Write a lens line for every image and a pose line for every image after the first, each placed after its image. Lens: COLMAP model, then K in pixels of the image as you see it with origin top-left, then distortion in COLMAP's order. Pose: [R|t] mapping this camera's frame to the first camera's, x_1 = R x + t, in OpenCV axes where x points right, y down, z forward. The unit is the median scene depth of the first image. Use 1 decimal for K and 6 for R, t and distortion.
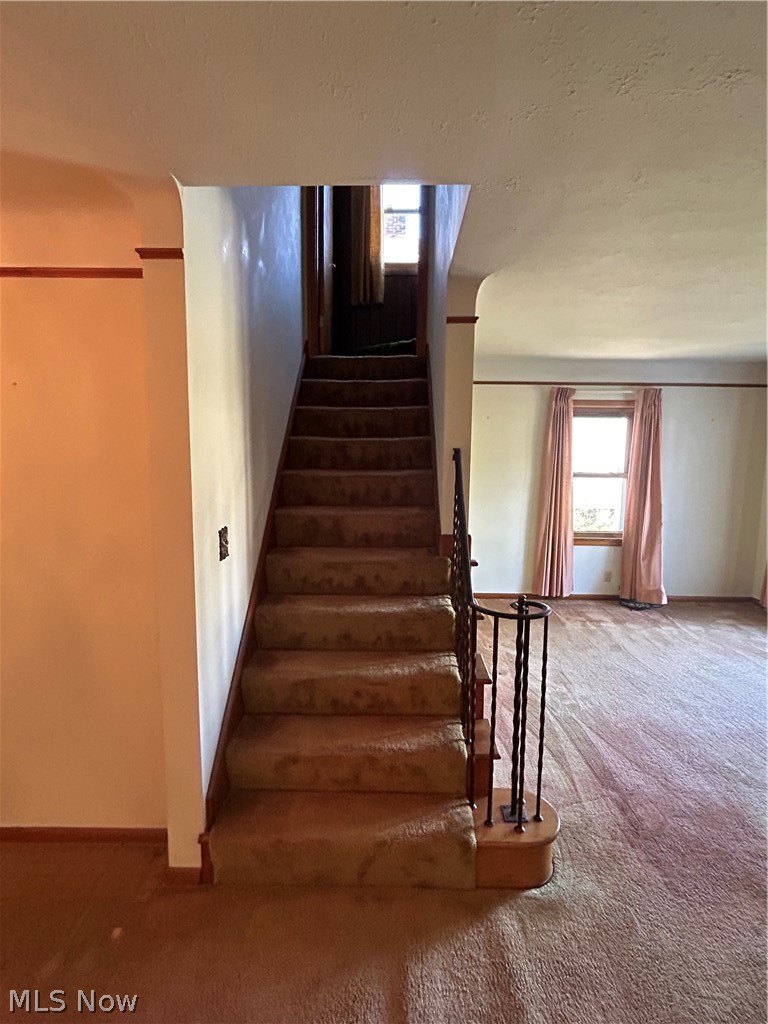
lens RADIAL K [[516.9, 0, 391.5], [0, 516.9, 508.6], [0, 0, 1]] dist [0.000681, 0.000522]
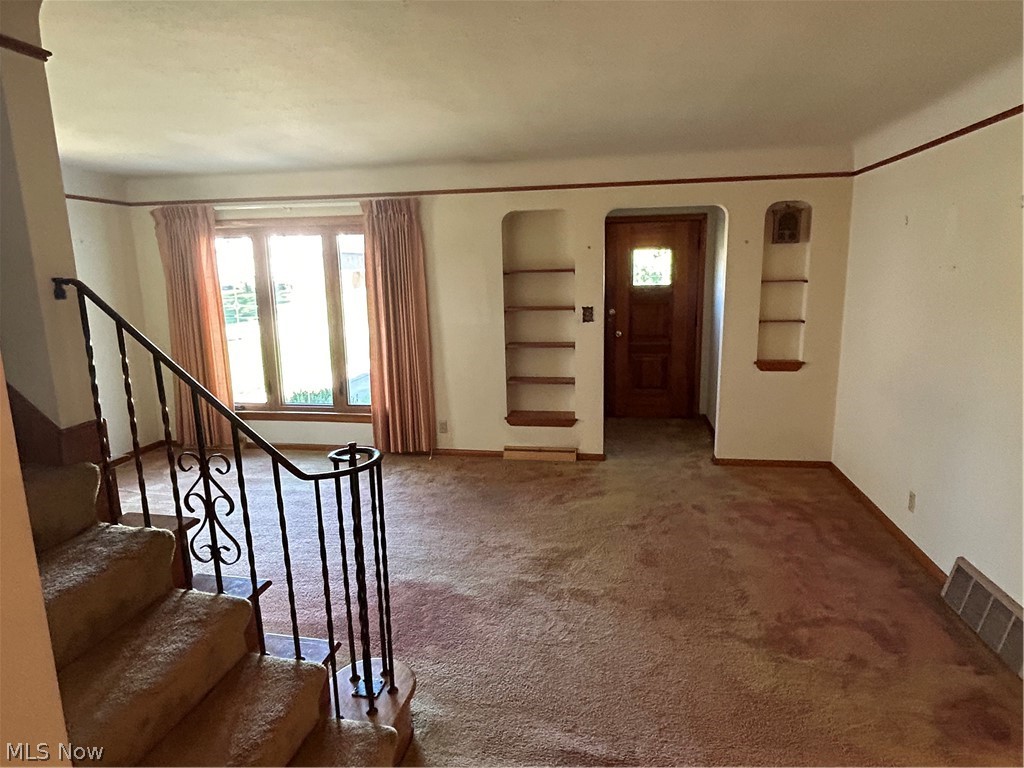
lens RADIAL K [[611.9, 0, 513.4], [0, 611.9, 390.6], [0, 0, 1]] dist [0.000097, -0.004878]
pose [[0.171234, -0.203641, 0.963955, -0.371165], [0.142757, 0.973209, 0.180237, -0.034055], [-0.974833, 0.106748, 0.195717, 0.295925]]
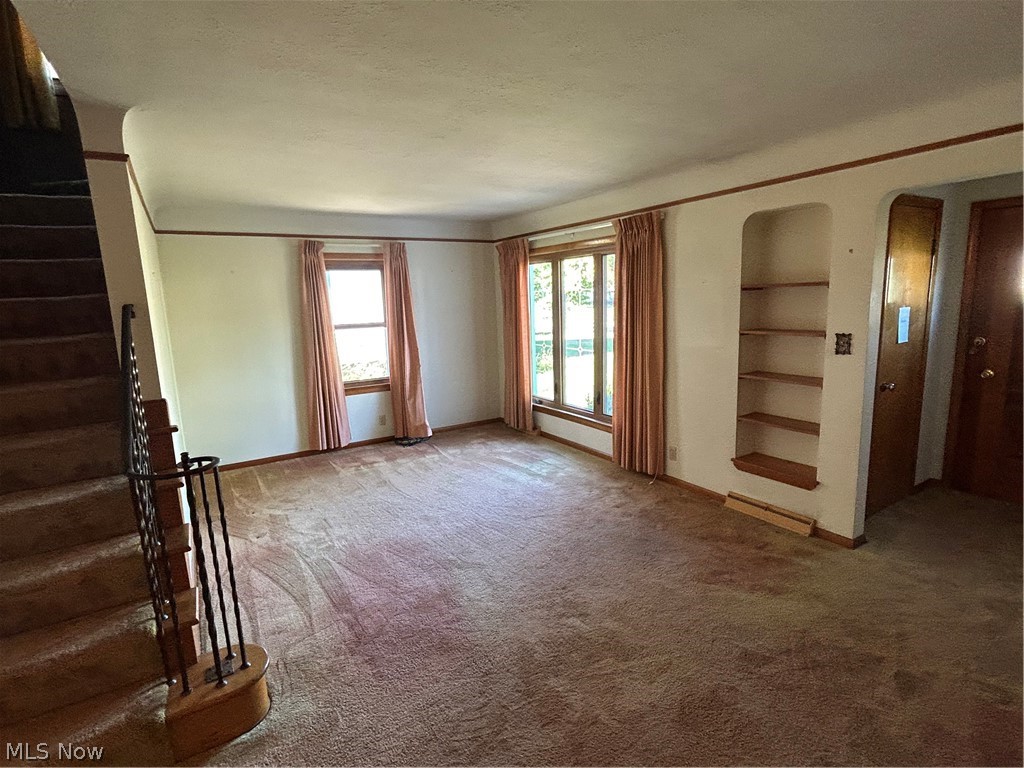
lens RADIAL K [[516.9, 0, 514.9], [0, 516.9, 385.2], [0, 0, 1]] dist [0.000681, 0.000522]
pose [[0.843893, -0.129701, 0.520598, 0.160380], [0.109831, 0.991553, 0.068997, 0.025209], [-0.525149, -0.001048, 0.851009, -0.080080]]
